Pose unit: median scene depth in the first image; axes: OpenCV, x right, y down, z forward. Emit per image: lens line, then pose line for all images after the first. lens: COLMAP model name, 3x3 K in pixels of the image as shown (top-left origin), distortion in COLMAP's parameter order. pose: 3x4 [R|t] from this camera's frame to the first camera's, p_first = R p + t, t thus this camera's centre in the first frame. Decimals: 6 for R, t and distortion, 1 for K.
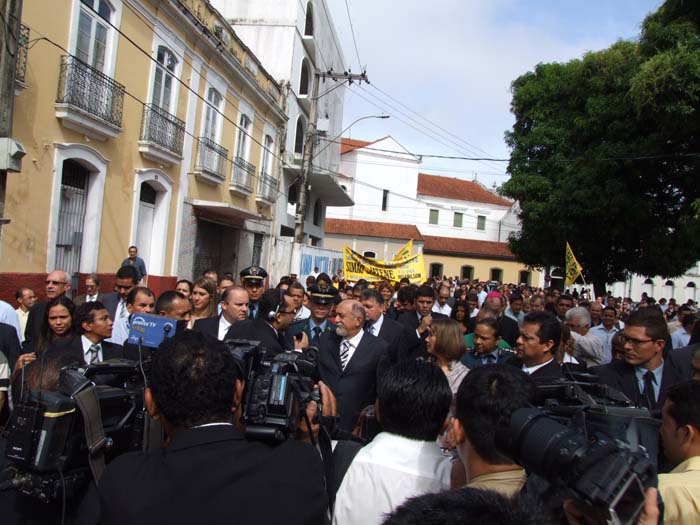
lens RADIAL K [[554.7, 0, 350.0], [0, 554.7, 262.5], [0, 0, 1]] dist [-0.145672, 0.129856]
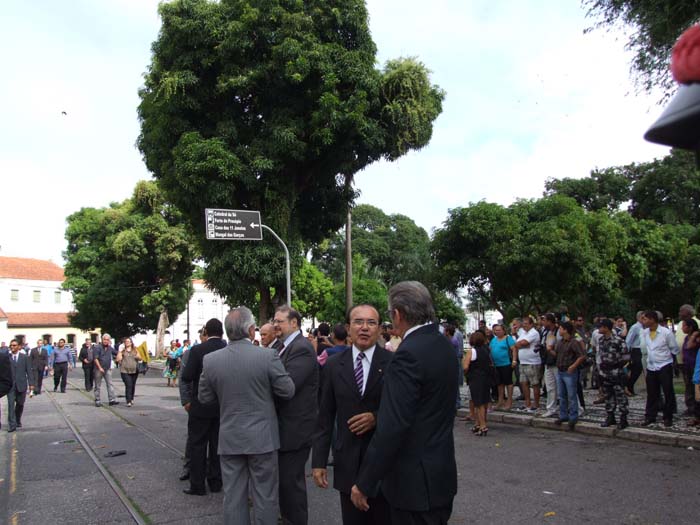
lens RADIAL K [[655.1, 0, 350.0], [0, 655.1, 262.5], [0, 0, 1]] dist [-0.004735, 0.000548]
pose [[0.807792, -0.046852, 0.587603, -0.201815], [0.099581, 0.993356, -0.057692, -0.003017], [-0.580996, 0.105118, 0.807090, -1.254807]]
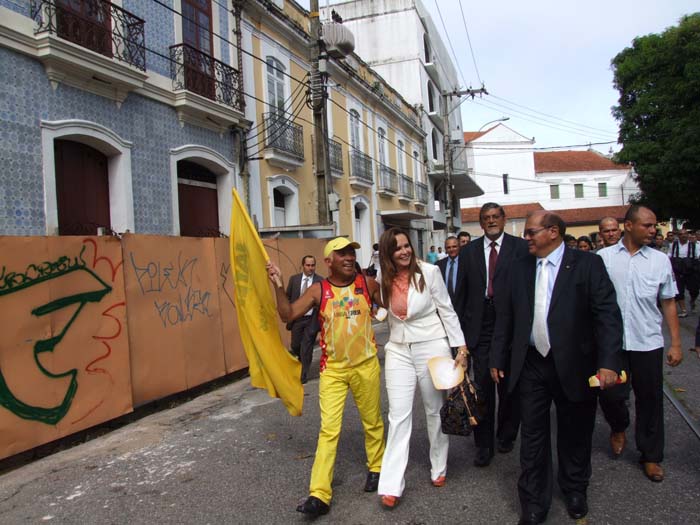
lens RADIAL K [[554.7, 0, 350.0], [0, 554.7, 262.5], [0, 0, 1]] dist [-0.145672, 0.129856]
pose [[0.965317, -0.145879, -0.216523, -0.047325], [0.147007, 0.989075, -0.010974, 0.010231], [0.215758, -0.021237, 0.976216, -0.223820]]
